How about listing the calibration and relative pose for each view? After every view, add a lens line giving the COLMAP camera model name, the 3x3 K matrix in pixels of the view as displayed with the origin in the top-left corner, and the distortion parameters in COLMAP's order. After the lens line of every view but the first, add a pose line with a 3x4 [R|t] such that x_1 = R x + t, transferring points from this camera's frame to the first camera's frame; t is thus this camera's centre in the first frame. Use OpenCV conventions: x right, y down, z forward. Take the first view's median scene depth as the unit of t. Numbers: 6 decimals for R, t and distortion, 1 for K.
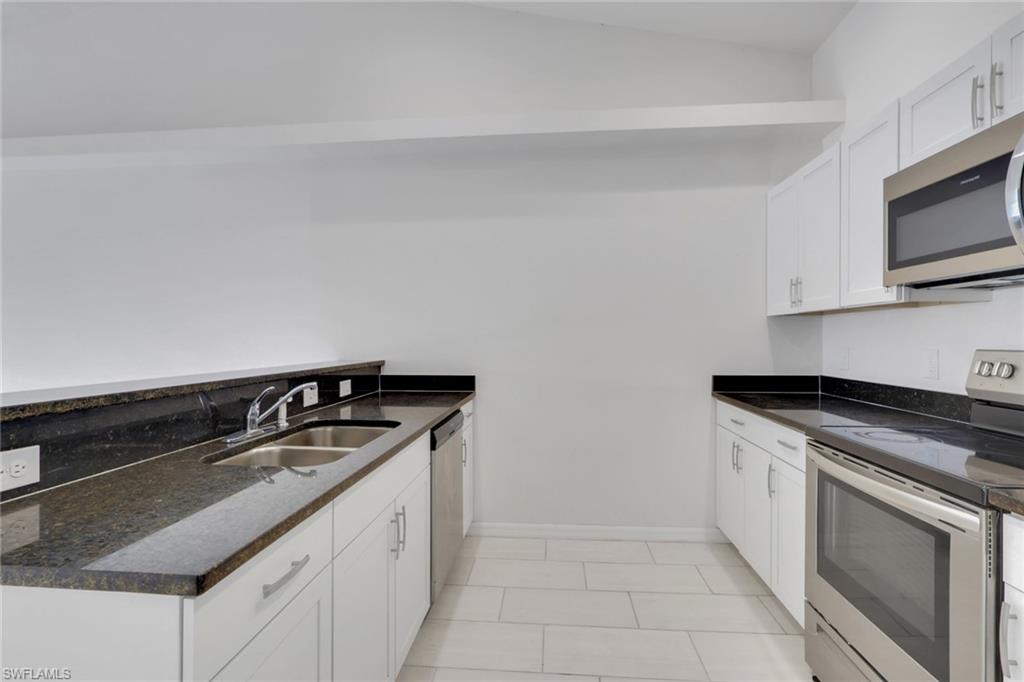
lens RADIAL K [[489.1, 0, 513.4], [0, 489.1, 342.8], [0, 0, 1]] dist [-0.001093, 0.000501]
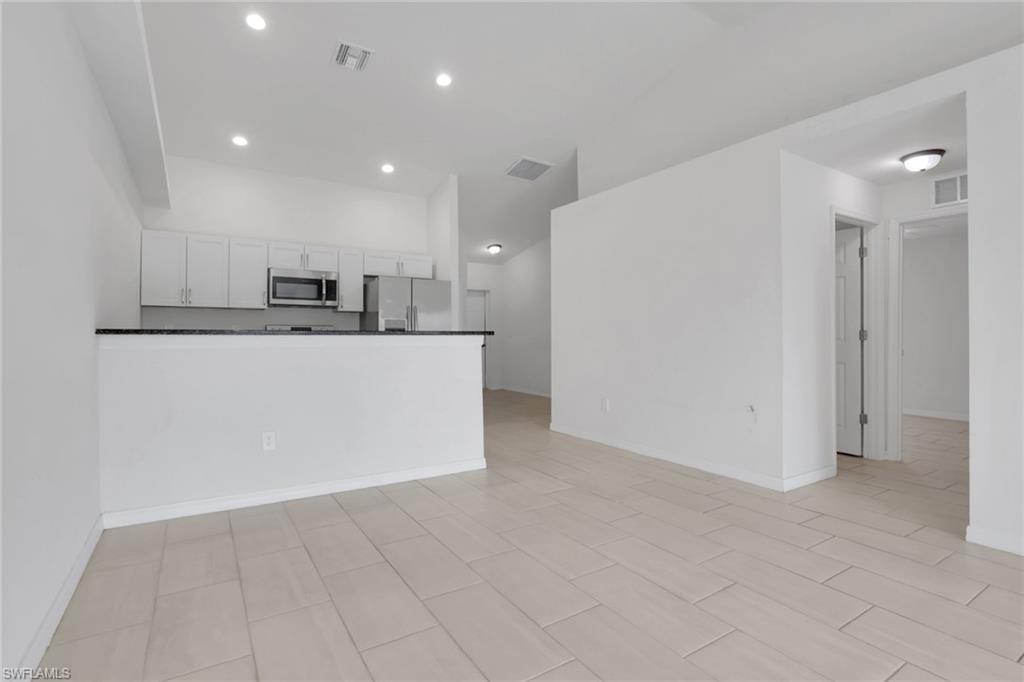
lens RADIAL K [[489.1, 0, 509.2], [0, 489.1, 335.8], [0, 0, 1]] dist [-0.001093, 0.000501]
pose [[-0.596548, 0.000320, 0.802578, -2.334010], [0.002905, 0.999994, 0.001761, 0.076479], [-0.802572, 0.003382, -0.596545, 1.471584]]
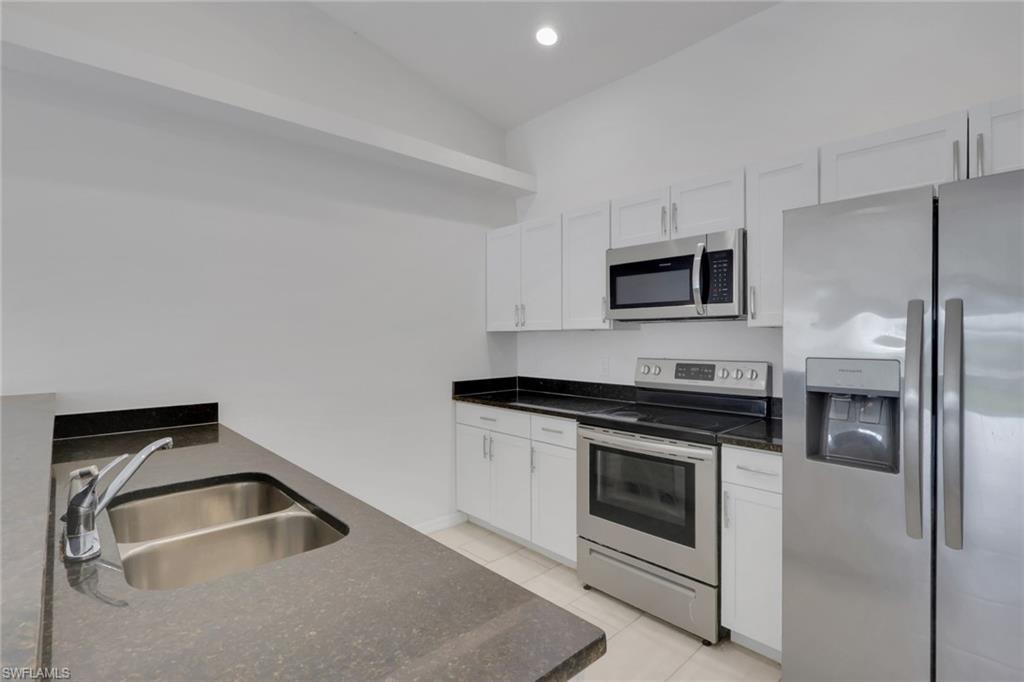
lens RADIAL K [[489.1, 0, 523.2], [0, 489.1, 340.7], [0, 0, 1]] dist [-0.001093, 0.000501]
pose [[0.660550, -0.005473, 0.750762, -0.535829], [0.008184, 0.999967, 0.000089, -0.045296], [-0.750738, 0.006085, 0.660572, 0.154831]]
